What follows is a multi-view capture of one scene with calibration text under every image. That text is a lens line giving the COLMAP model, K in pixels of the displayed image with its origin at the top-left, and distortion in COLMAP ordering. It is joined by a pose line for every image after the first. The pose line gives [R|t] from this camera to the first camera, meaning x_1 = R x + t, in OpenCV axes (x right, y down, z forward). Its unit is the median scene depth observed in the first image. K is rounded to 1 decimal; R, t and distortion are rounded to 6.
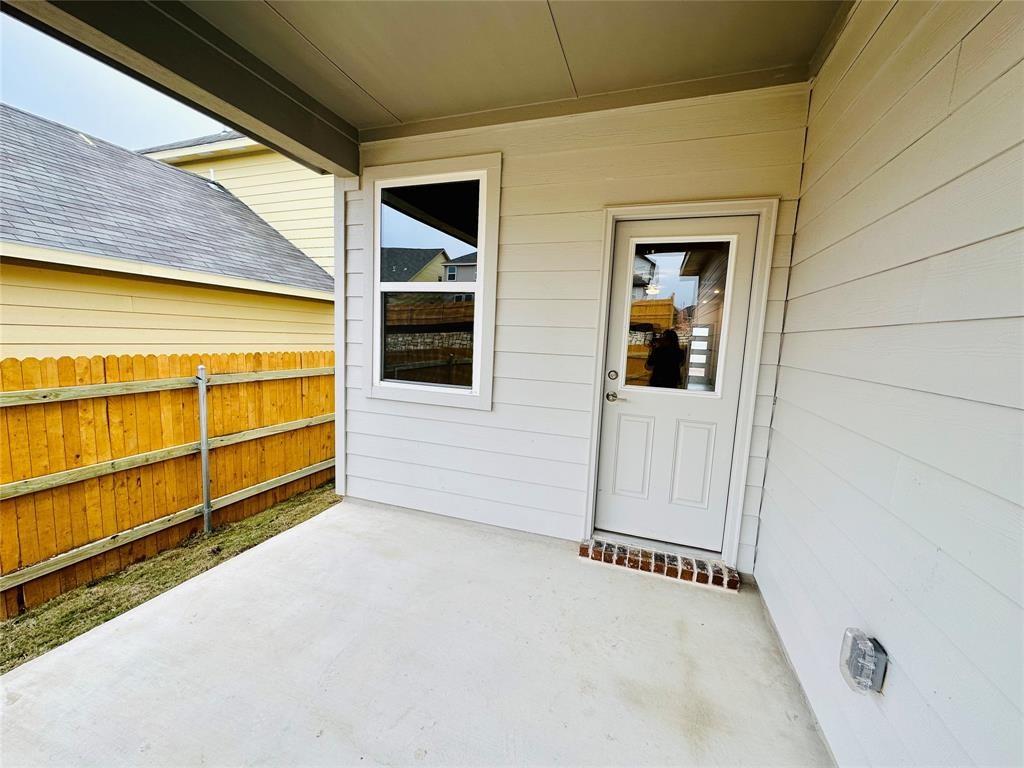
lens RADIAL K [[410.9, 0, 513.5], [0, 410.9, 383.5], [0, 0, 1]] dist [0.001396, -0.000433]
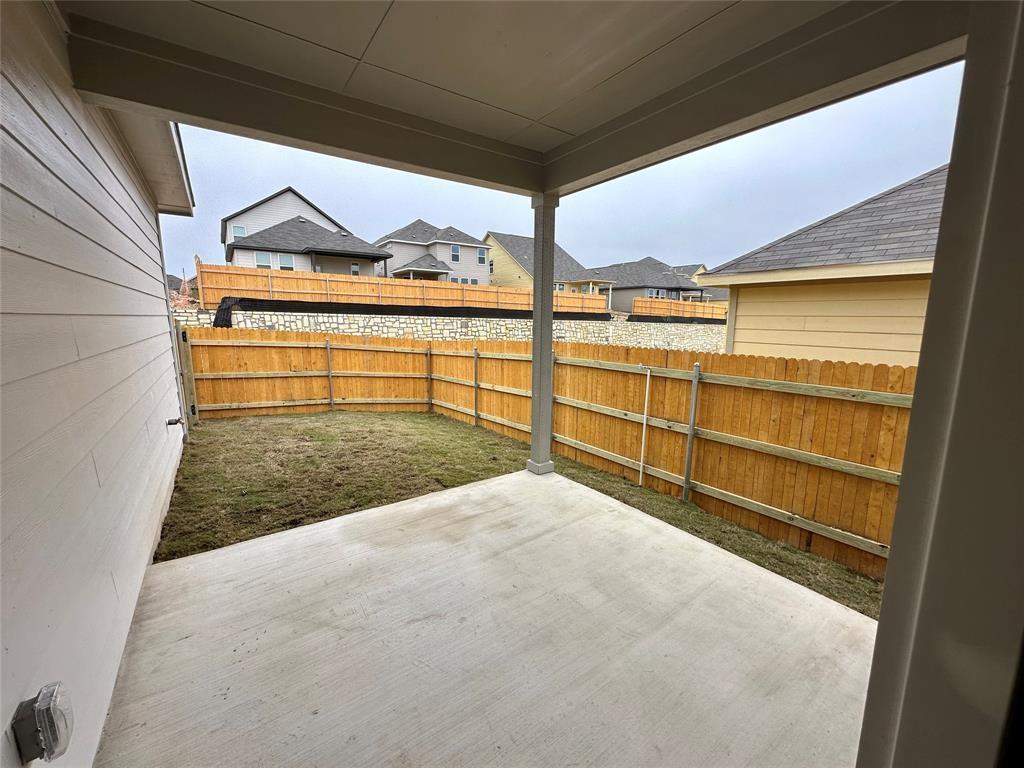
lens RADIAL K [[410.9, 0, 515.3], [0, 410.9, 385.8], [0, 0, 1]] dist [0.001396, -0.000433]
pose [[-0.572850, 0.093634, -0.814295, 0.354224], [-0.124702, 0.971933, 0.199487, -0.104449], [0.810119, 0.215820, -0.545095, 0.810108]]
